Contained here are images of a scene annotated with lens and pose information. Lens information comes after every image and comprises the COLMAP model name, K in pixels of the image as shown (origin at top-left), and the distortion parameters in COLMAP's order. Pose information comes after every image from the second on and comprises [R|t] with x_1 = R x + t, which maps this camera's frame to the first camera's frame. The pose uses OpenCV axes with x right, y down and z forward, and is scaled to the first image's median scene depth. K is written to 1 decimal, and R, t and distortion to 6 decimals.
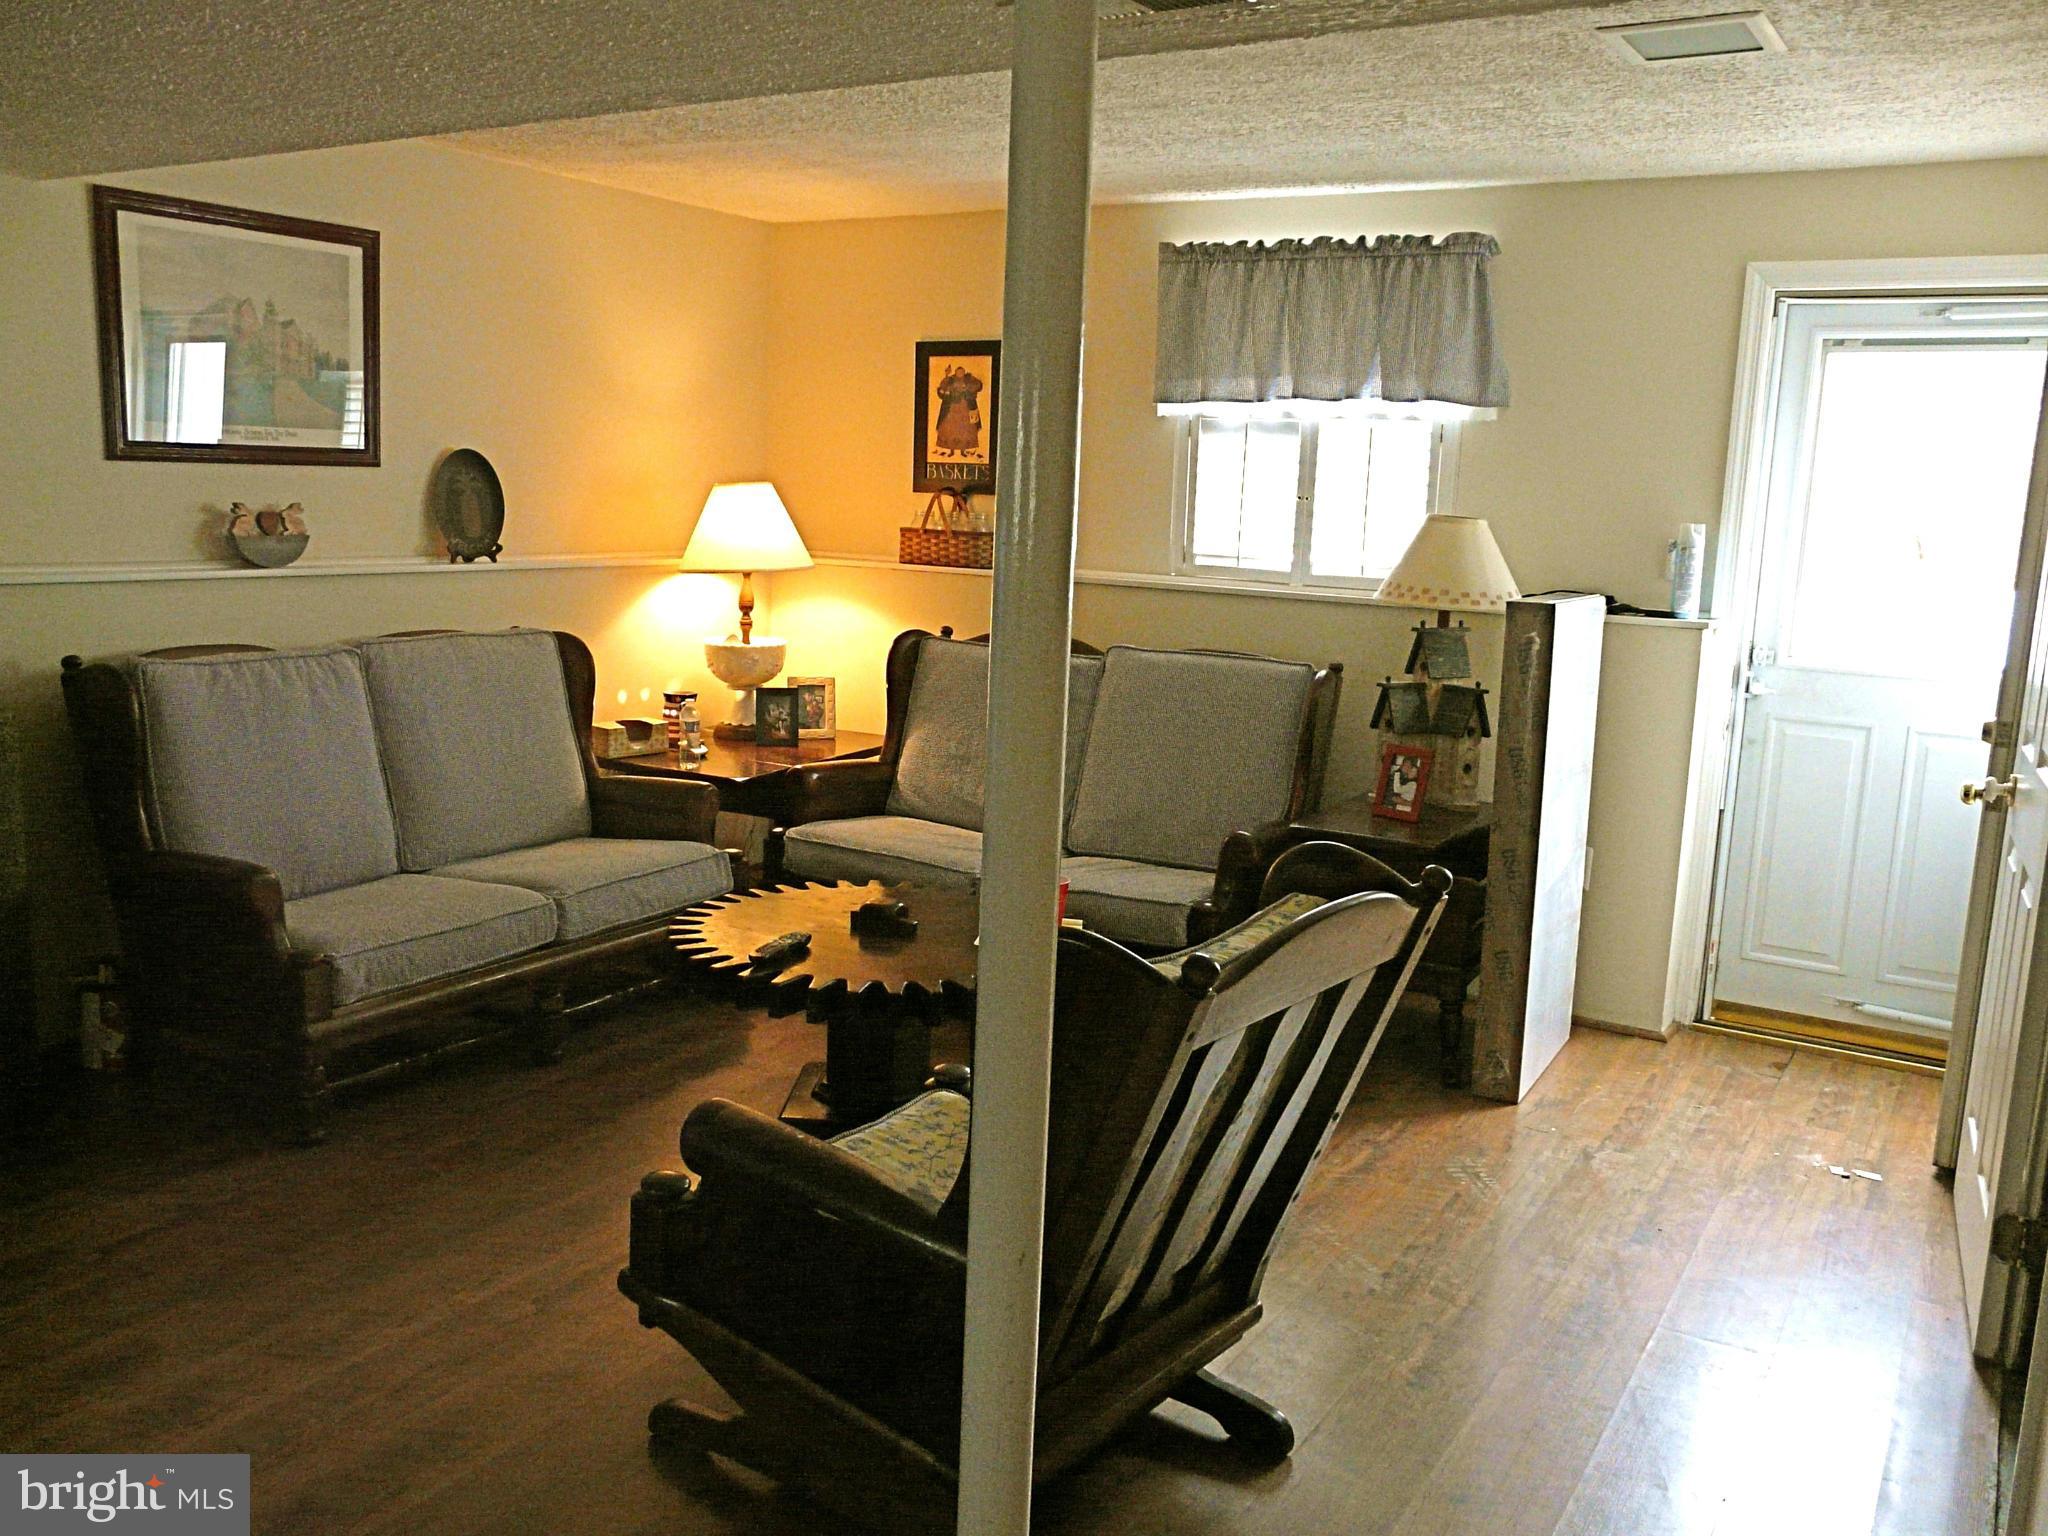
lens RADIAL K [[1707.2, 0, 1015.6], [0, 1707.2, 763.3], [0, 0, 1]] dist [-0.078171, 0.118612]
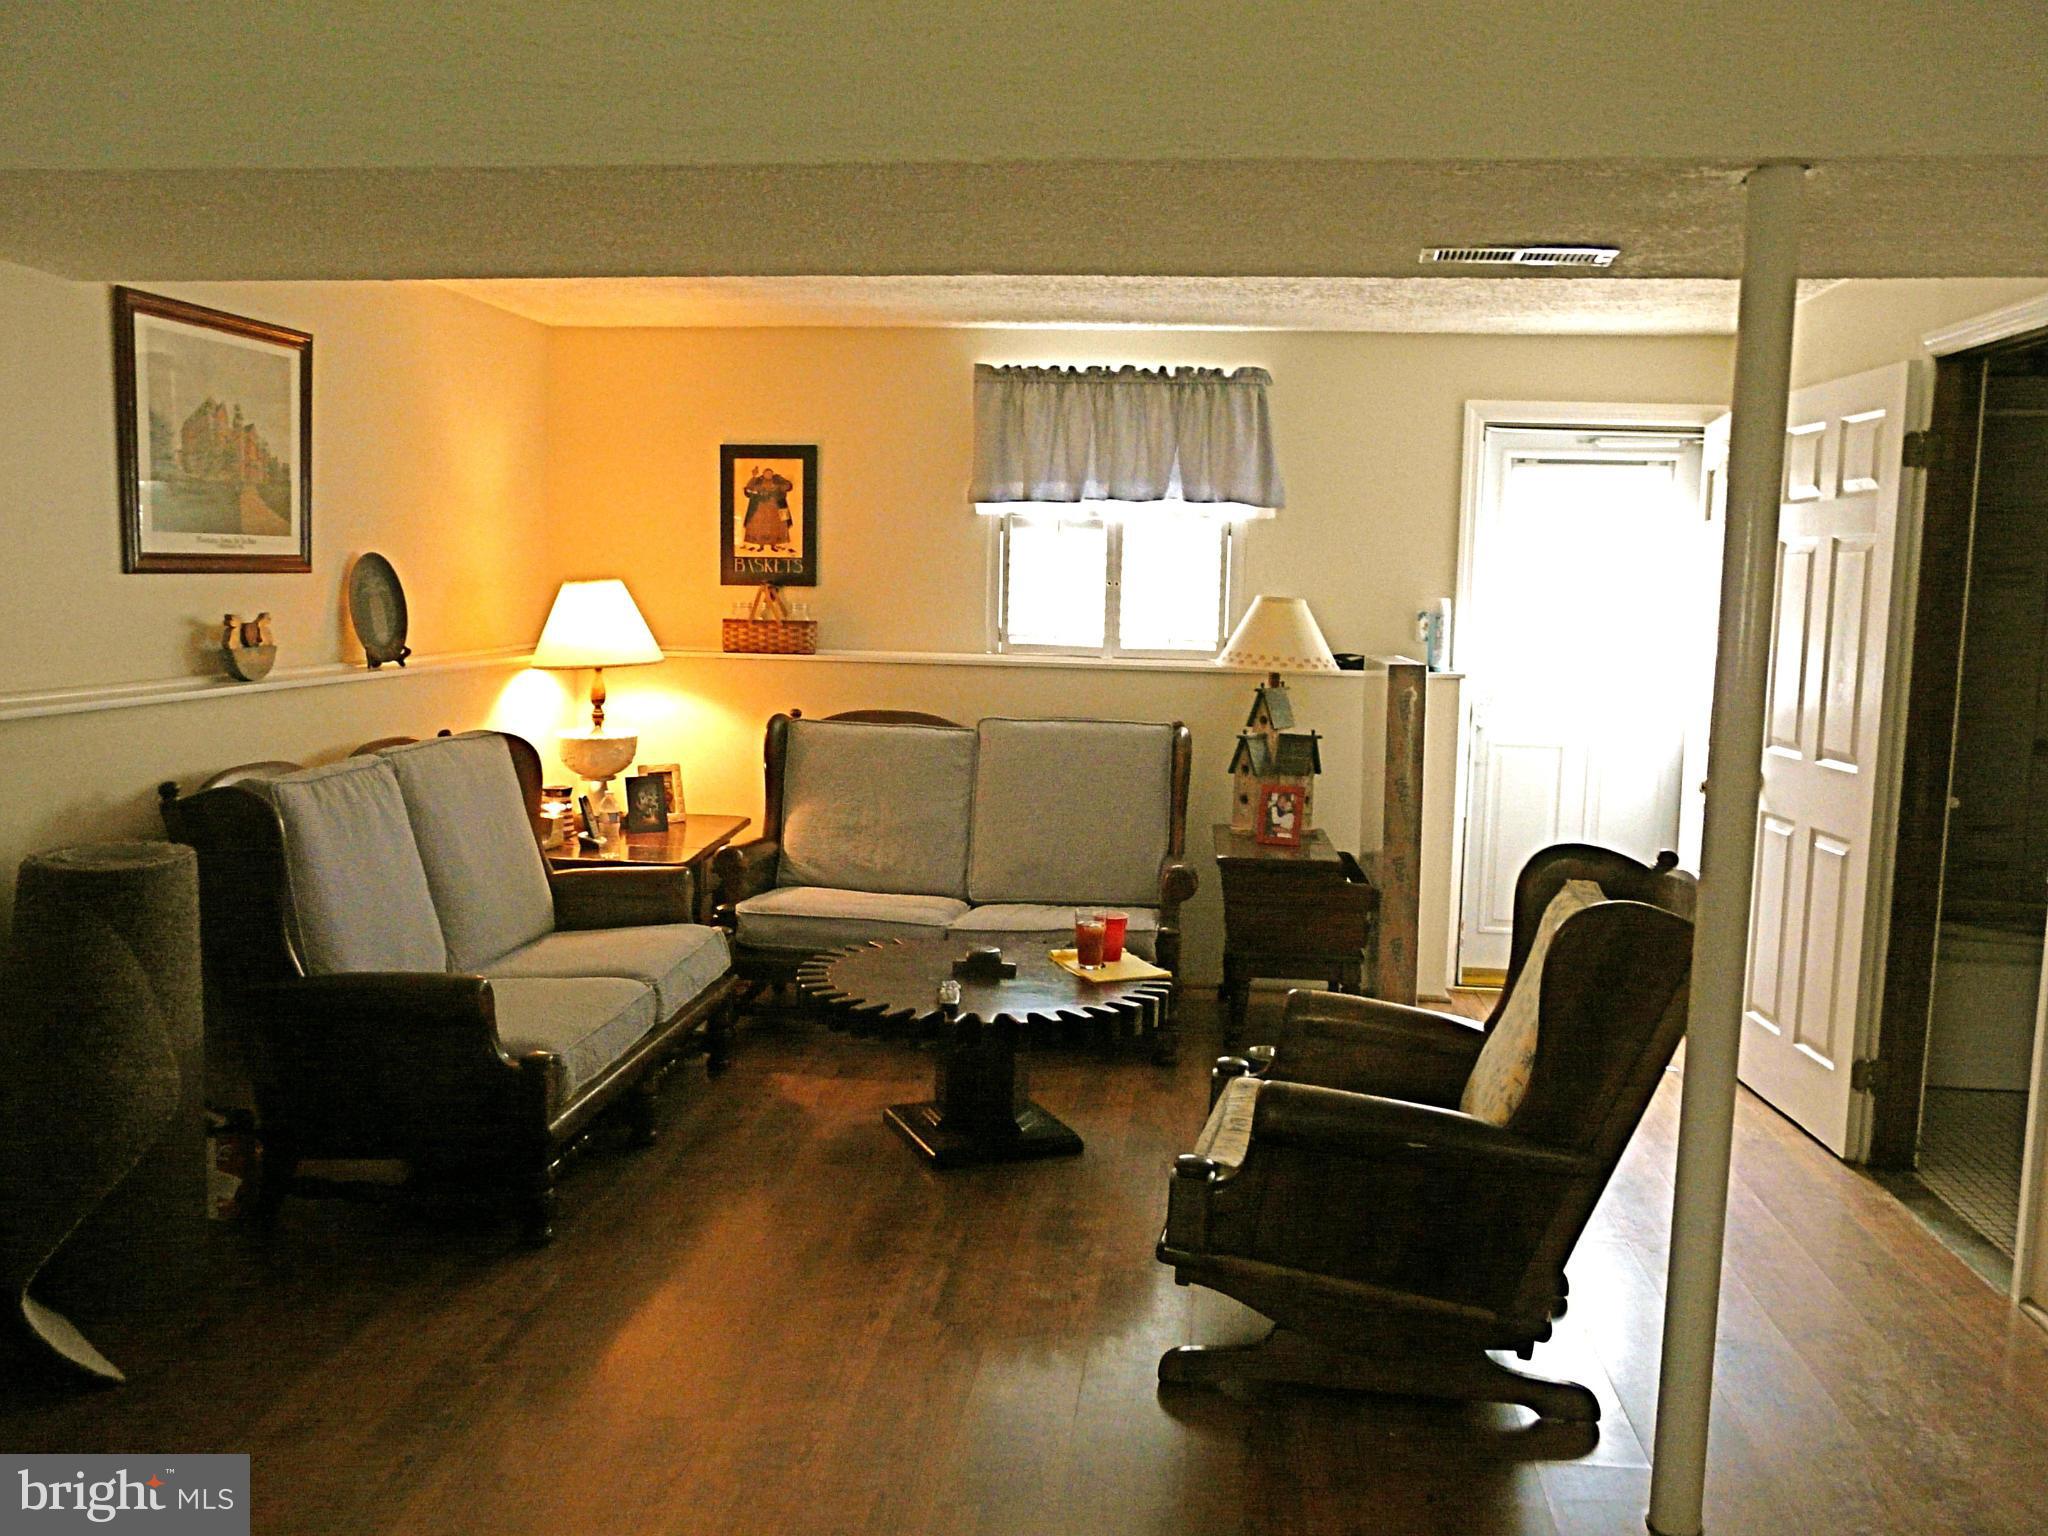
lens RADIAL K [[1707.2, 0, 1015.6], [0, 1707.2, 763.3], [0, 0, 1]] dist [-0.078171, 0.118612]
pose [[0.910760, -0.063701, 0.407993, -0.389967], [0.079946, 0.996537, -0.022870, -0.011236], [-0.405123, 0.053447, 0.912699, -0.042376]]
